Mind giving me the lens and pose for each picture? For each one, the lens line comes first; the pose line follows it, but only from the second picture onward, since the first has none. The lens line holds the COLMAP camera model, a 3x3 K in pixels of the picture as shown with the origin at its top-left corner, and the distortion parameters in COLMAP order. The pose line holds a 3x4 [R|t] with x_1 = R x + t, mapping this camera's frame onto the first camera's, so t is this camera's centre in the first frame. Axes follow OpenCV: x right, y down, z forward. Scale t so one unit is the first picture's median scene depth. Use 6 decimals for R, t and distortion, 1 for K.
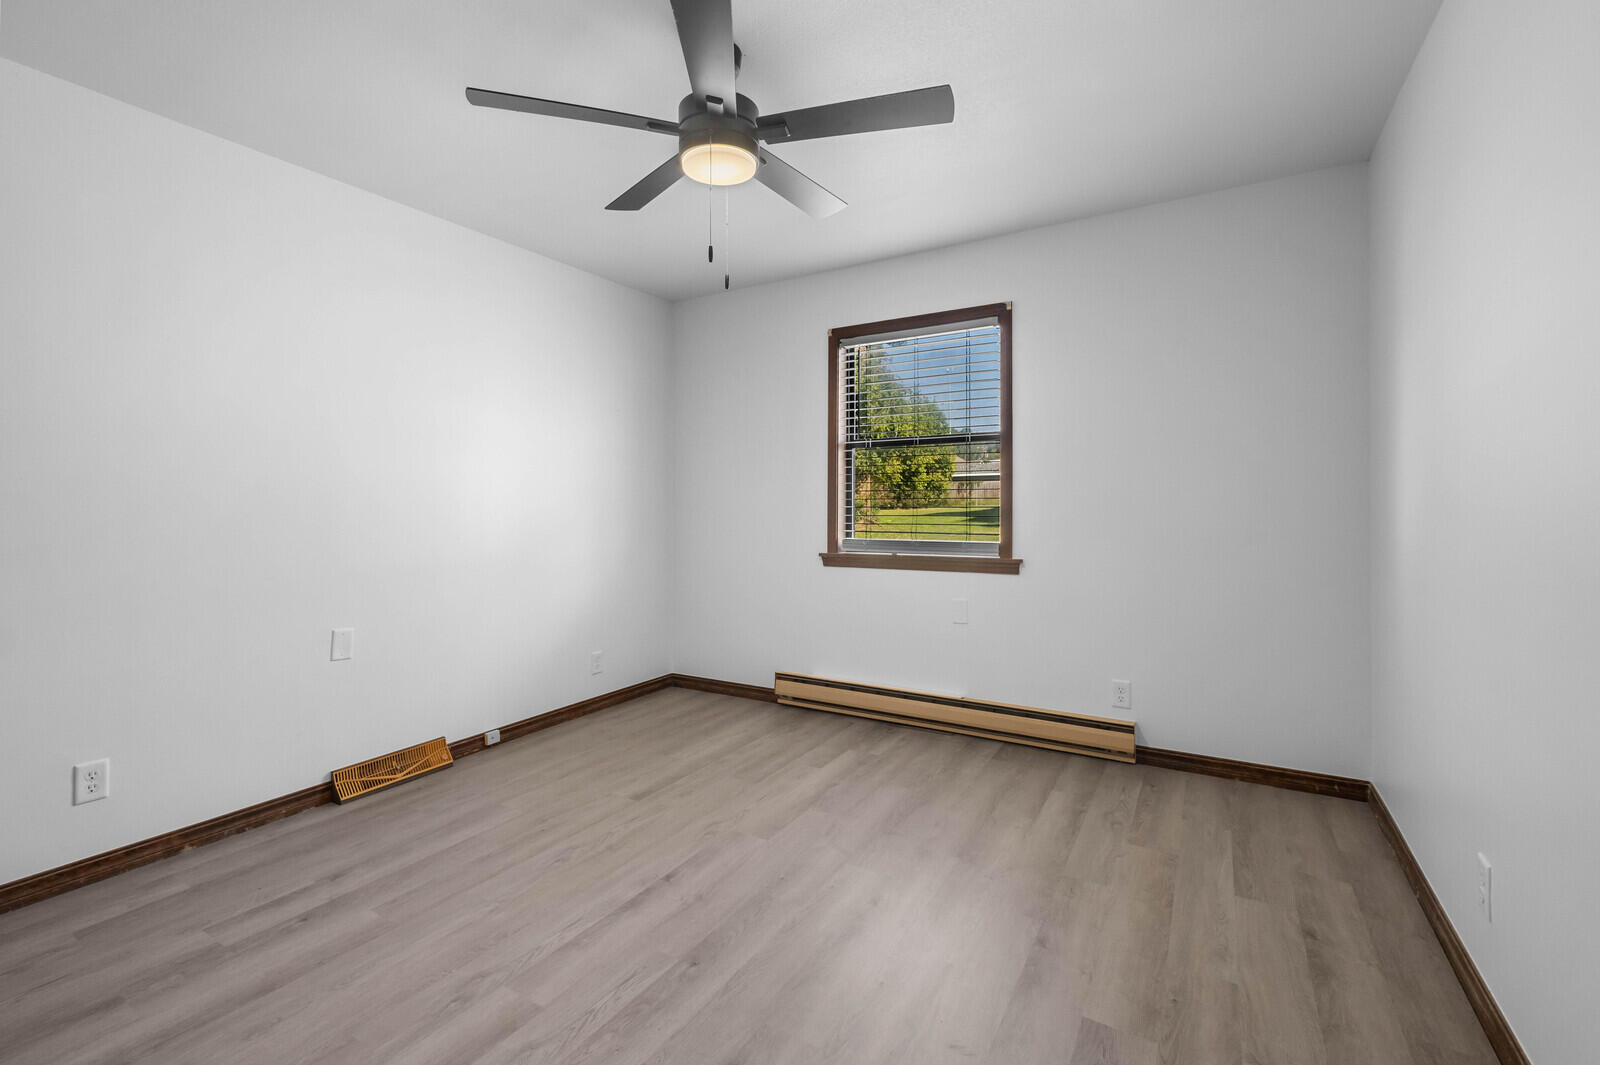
lens RADIAL K [[706.3, 0, 800.0], [0, 706.3, 532.5], [0, 0, 1]] dist [0.000177, 0.000004]
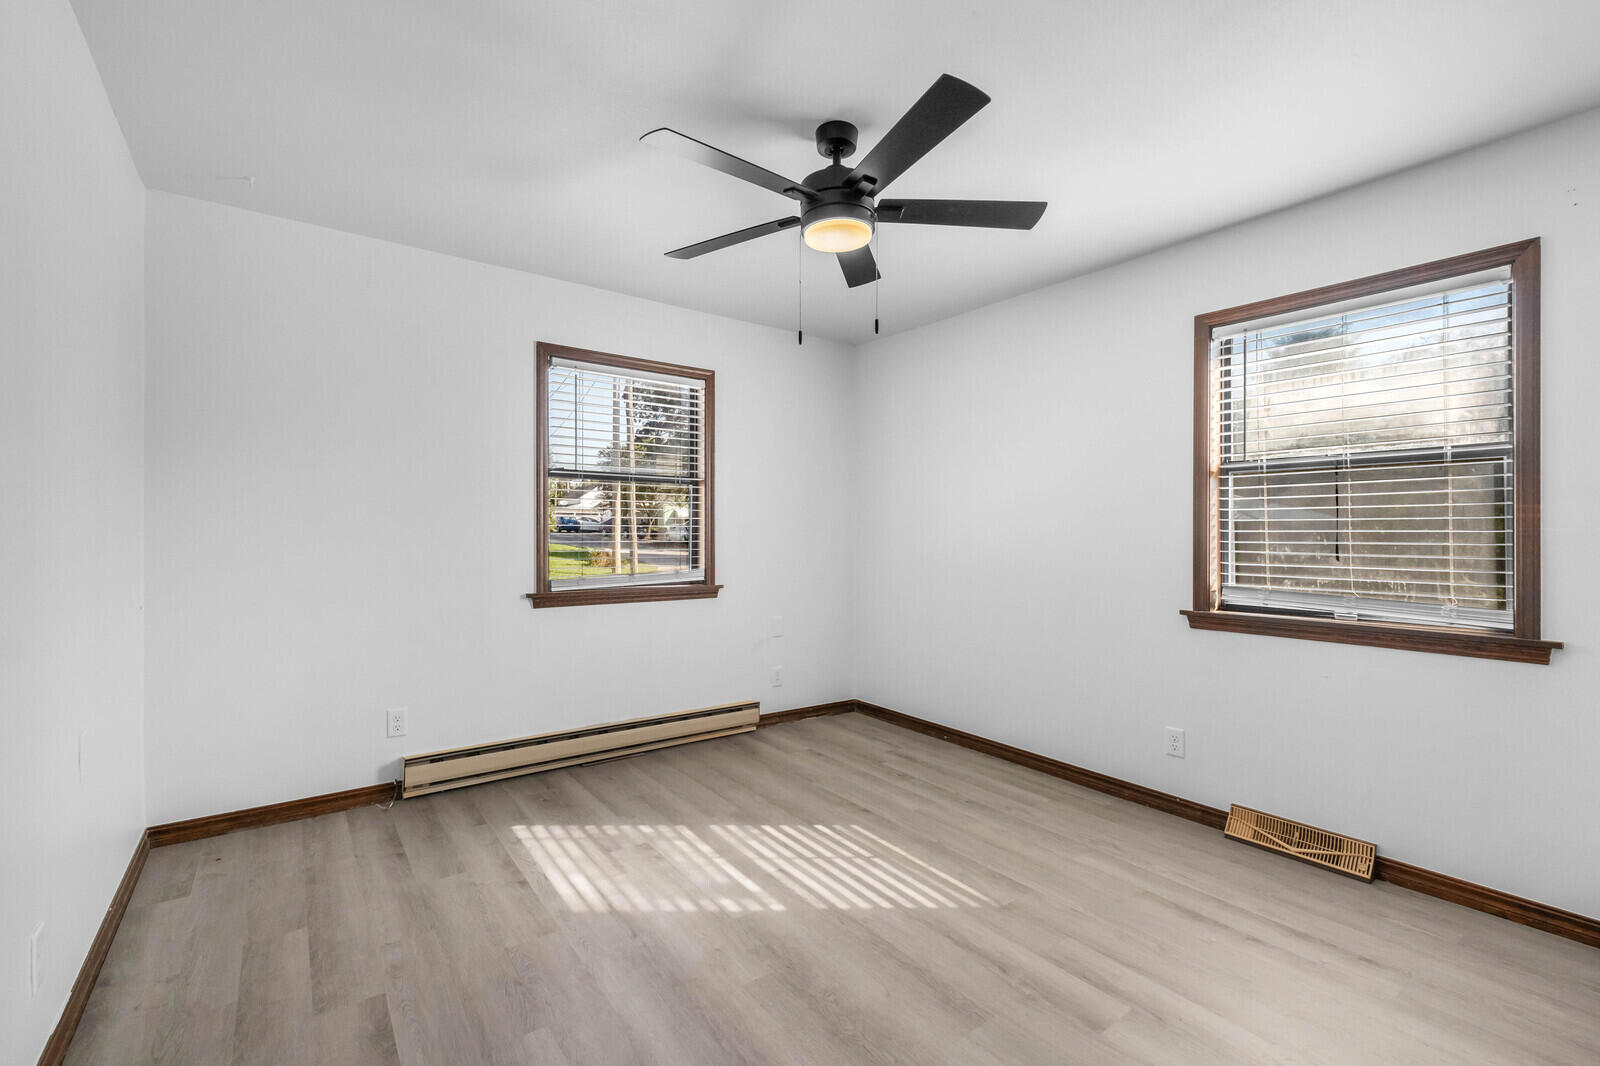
lens RADIAL K [[679.7, 0, 800.0], [0, 679.7, 533.0], [0, 0, 1]] dist [0.000003, -0.000006]
pose [[0.382329, 0.009259, 0.923980, -0.687766], [0.032387, 0.999201, -0.023414, -0.017203], [-0.923458, 0.038876, 0.381724, 0.400270]]
